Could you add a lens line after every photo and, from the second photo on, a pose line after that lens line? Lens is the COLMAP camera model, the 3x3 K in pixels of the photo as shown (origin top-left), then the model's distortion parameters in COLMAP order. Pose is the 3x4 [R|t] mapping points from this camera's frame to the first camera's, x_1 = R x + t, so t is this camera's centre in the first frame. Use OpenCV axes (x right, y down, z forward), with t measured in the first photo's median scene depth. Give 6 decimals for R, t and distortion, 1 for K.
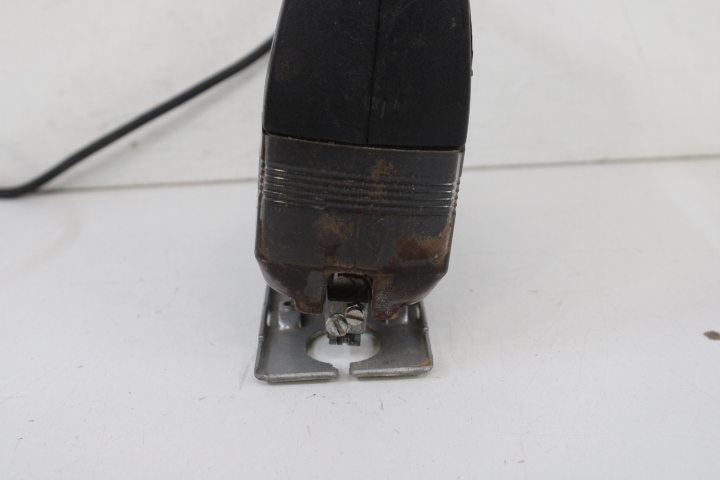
lens RADIAL K [[1018.6, 0, 360.0], [0, 1018.6, 240.0], [0, 0, 1]] dist [-0.071583, 0.128399]
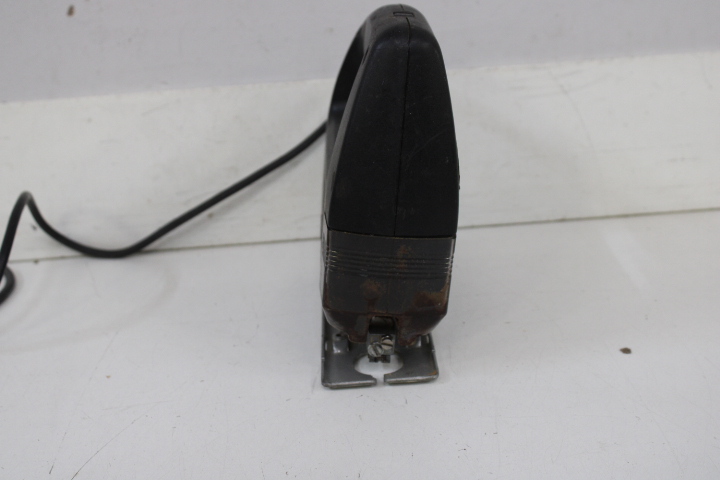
lens RADIAL K [[1018.6, 0, 360.0], [0, 1018.6, 240.0], [0, 0, 1]] dist [-0.071583, 0.128399]
pose [[0.999778, -0.021060, -0.000522, -0.041763], [0.021048, 0.999640, -0.016610, -0.056462], [0.000872, 0.016595, 0.999862, -0.534395]]
